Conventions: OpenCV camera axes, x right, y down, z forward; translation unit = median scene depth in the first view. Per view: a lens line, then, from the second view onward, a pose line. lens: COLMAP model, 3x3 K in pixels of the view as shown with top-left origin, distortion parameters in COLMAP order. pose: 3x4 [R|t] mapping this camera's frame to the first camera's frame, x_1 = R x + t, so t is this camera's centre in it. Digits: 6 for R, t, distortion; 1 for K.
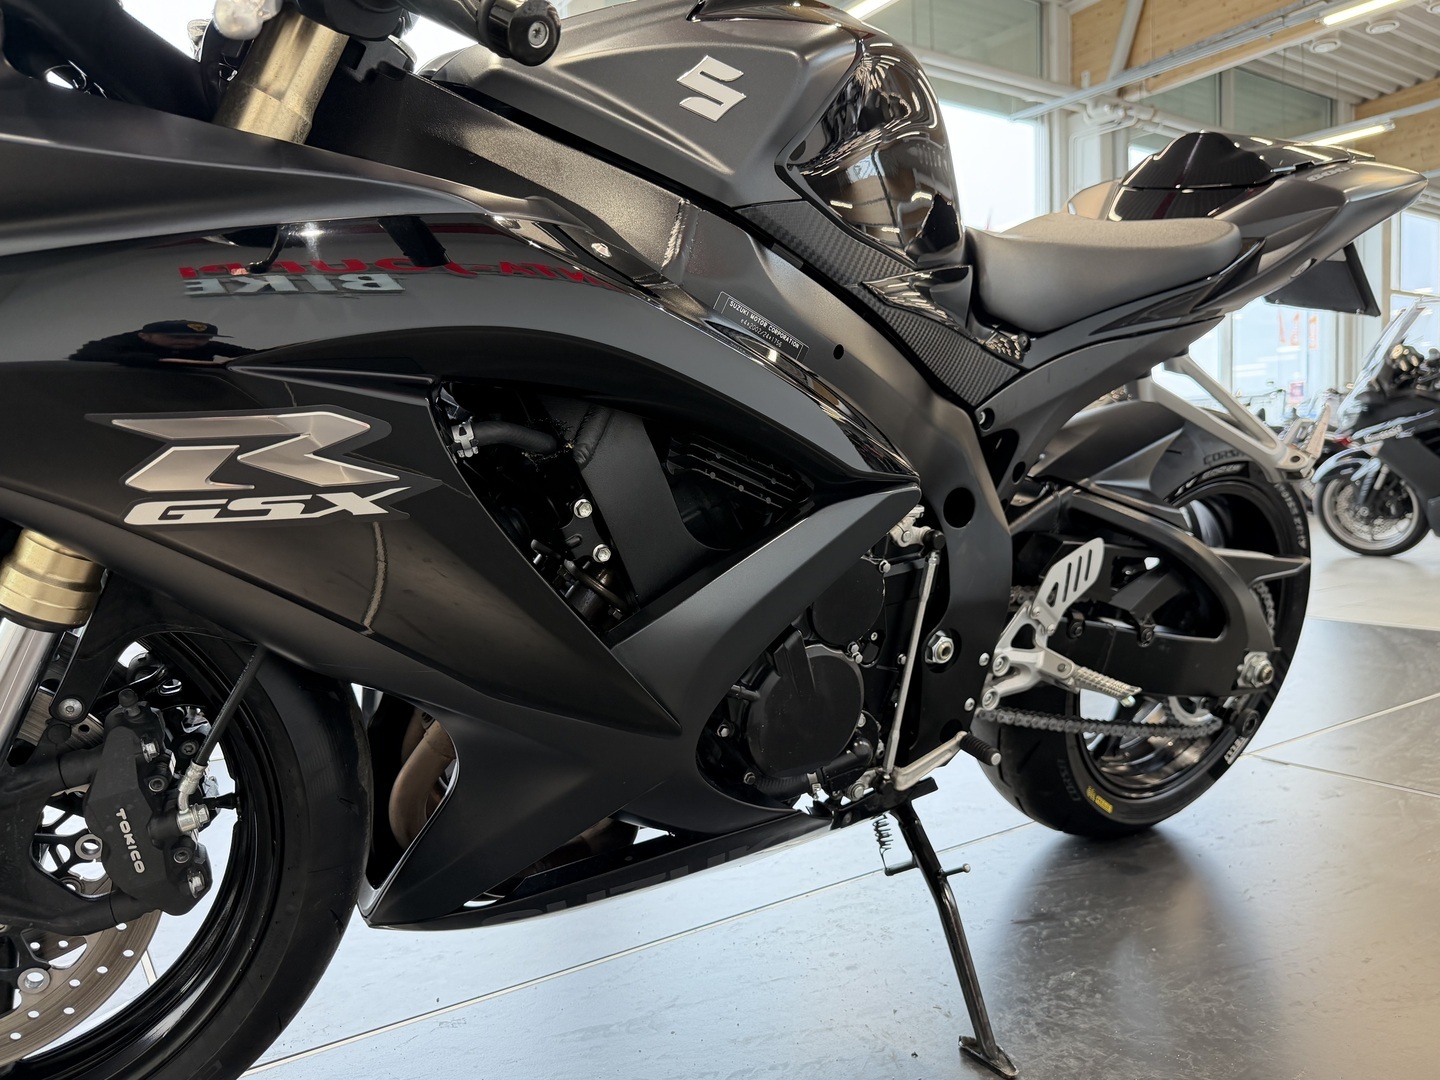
lens RADIAL K [[1068.1, 0, 715.1], [0, 1068.1, 532.1], [0, 0, 1]] dist [0.045891, -0.068858]
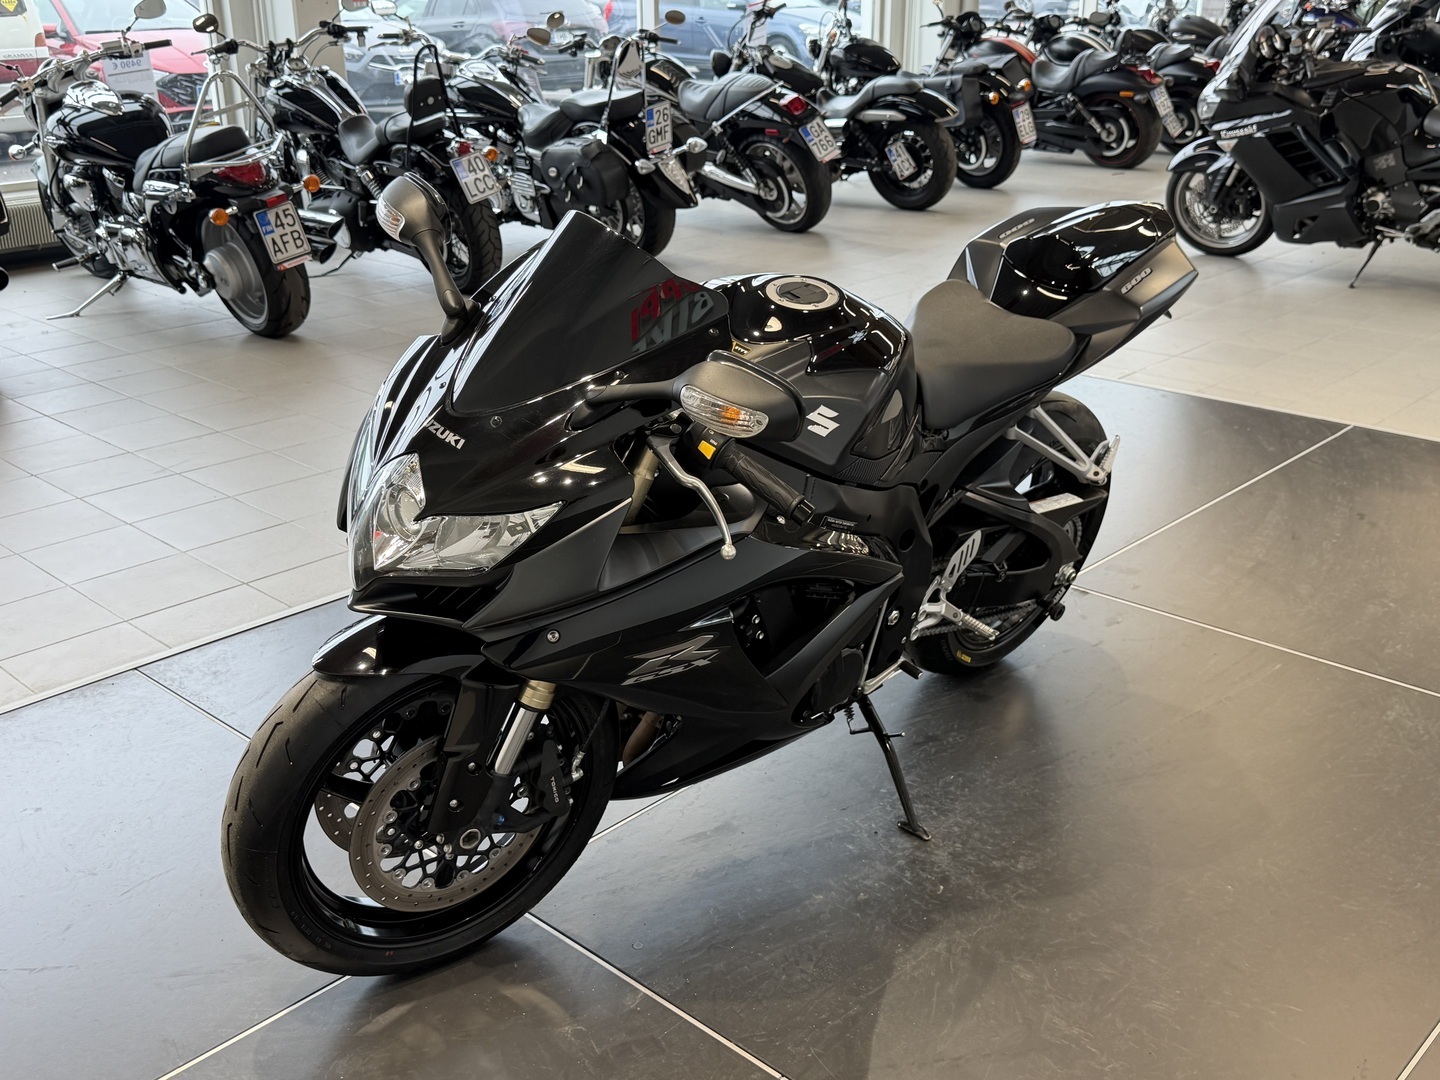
lens RADIAL K [[1473.2, 0, 720.0], [0, 1473.2, 540.0], [0, 0, 1]] dist [0.207625, -0.511418]
pose [[0.976685, -0.058446, 0.206568, -0.485489], [-0.005320, 0.955340, 0.295459, -0.634638], [-0.214611, -0.289670, 0.932756, -1.004220]]
